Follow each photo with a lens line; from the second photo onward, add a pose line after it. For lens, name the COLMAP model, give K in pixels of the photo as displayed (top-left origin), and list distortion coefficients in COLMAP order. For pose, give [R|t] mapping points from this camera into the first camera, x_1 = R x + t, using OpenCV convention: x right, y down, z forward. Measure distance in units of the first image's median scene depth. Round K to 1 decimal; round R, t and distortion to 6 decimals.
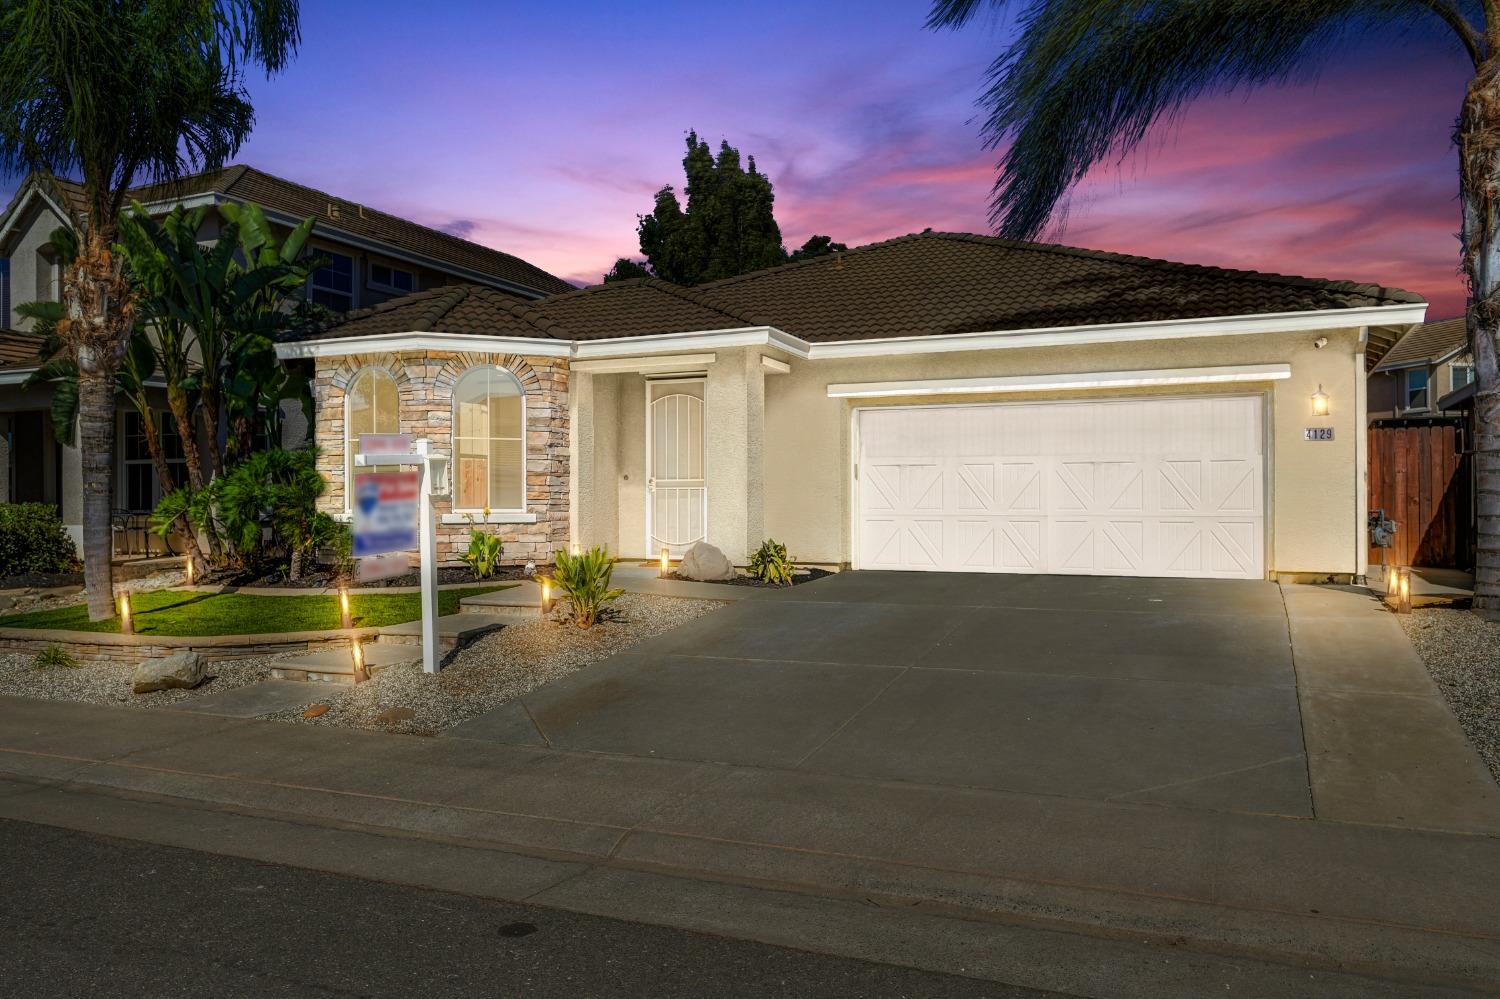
lens RADIAL K [[1107.2, 0, 765.0], [0, 1107.2, 497.7], [0, 0, 1]] dist [0.023560, -0.003012]
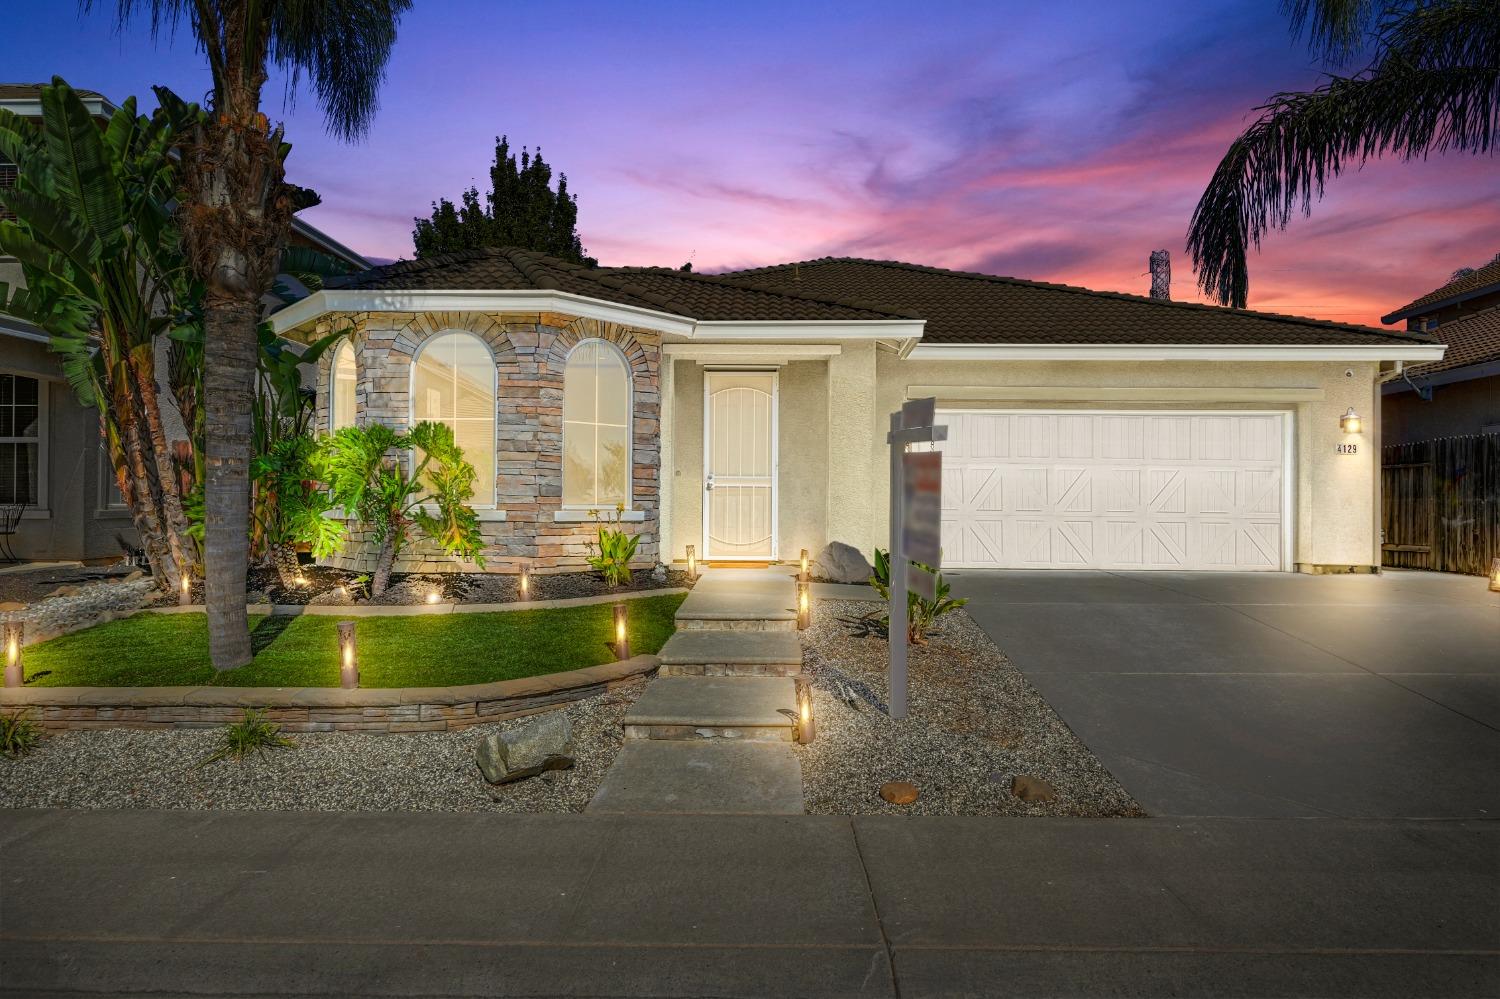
lens RADIAL K [[904.7, 0, 743.0], [0, 904.7, 506.0], [0, 0, 1]] dist [0.002375, 0.000112]
pose [[0.920618, 0.008602, 0.390369, -0.426086], [-0.010256, 0.999945, 0.002154, 0.008023], [-0.390329, -0.005986, 0.920656, 0.311052]]
